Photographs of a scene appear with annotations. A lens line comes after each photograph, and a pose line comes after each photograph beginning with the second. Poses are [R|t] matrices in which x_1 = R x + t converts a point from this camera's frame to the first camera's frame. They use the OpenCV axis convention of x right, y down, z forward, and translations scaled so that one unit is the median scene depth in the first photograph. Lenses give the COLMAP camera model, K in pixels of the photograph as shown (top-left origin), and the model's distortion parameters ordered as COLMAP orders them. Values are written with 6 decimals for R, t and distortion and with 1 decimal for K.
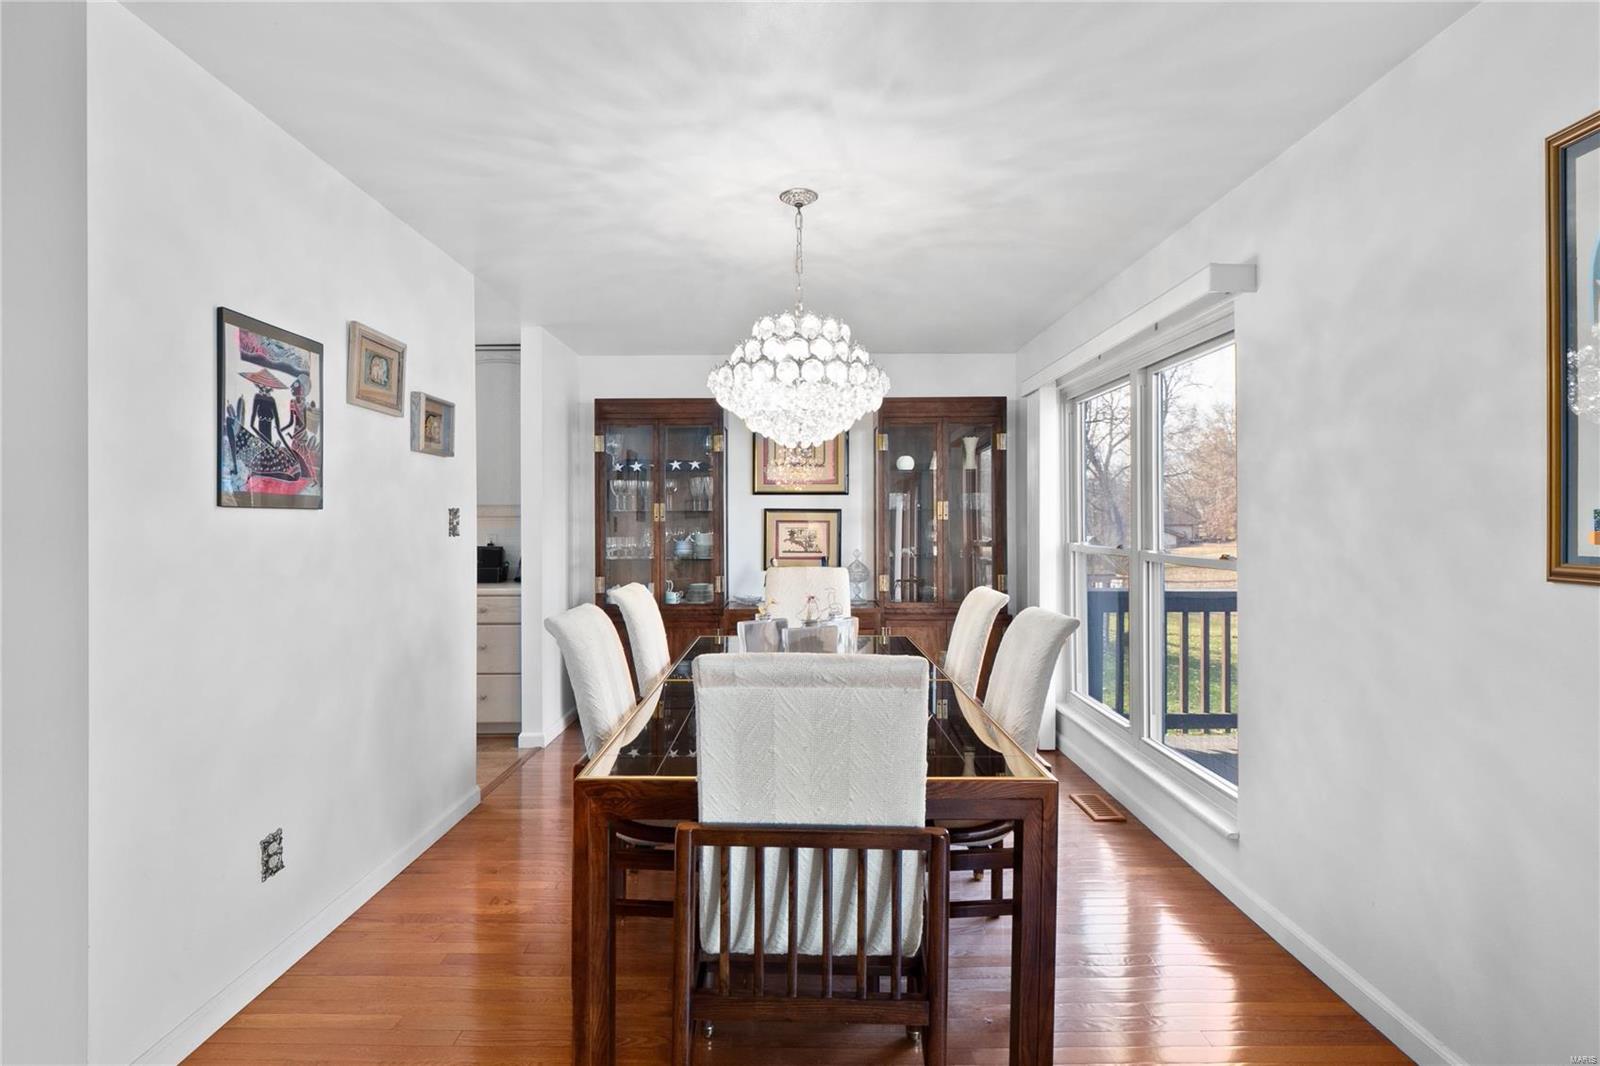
lens RADIAL K [[758.5, 0, 795.8], [0, 758.5, 515.8], [0, 0, 1]] dist [-0.007197, -0.000327]
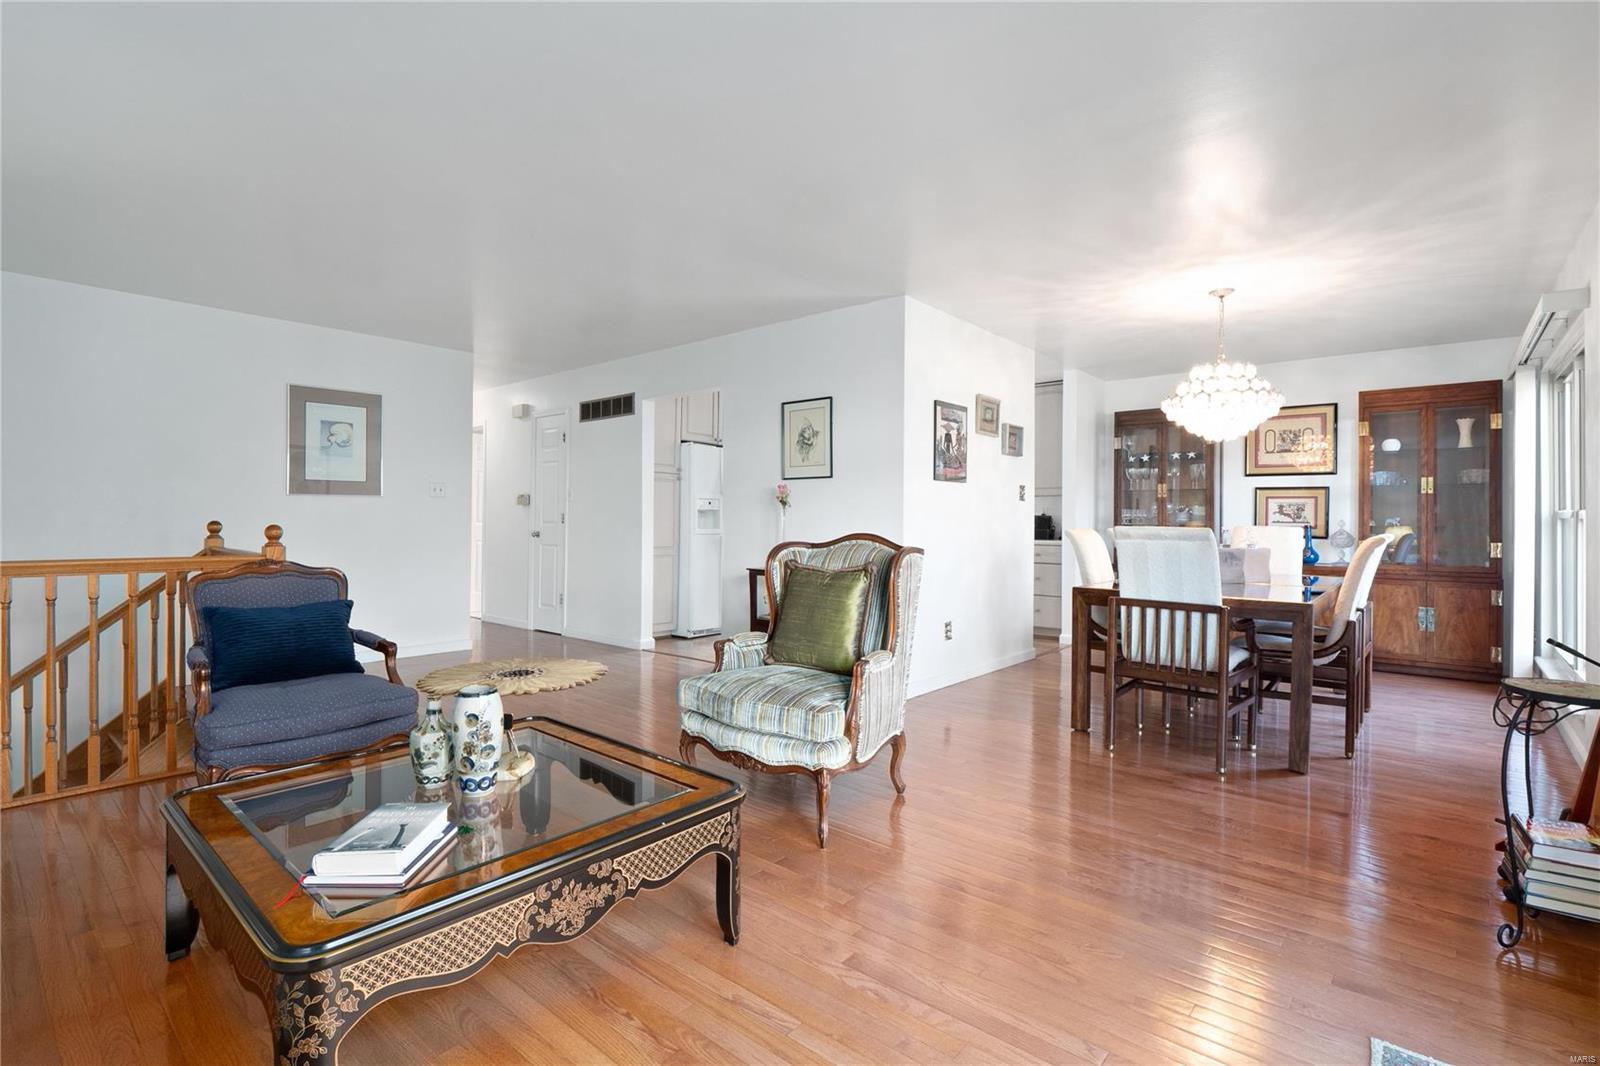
lens RADIAL K [[758.5, 0, 795.8], [0, 758.5, 515.8], [0, 0, 1]] dist [-0.007197, -0.000327]
pose [[0.762944, 0.006437, -0.646432, 0.336099], [-0.005316, 0.999979, 0.003684, 0.065958], [0.646443, 0.000626, 0.762962, -0.802626]]
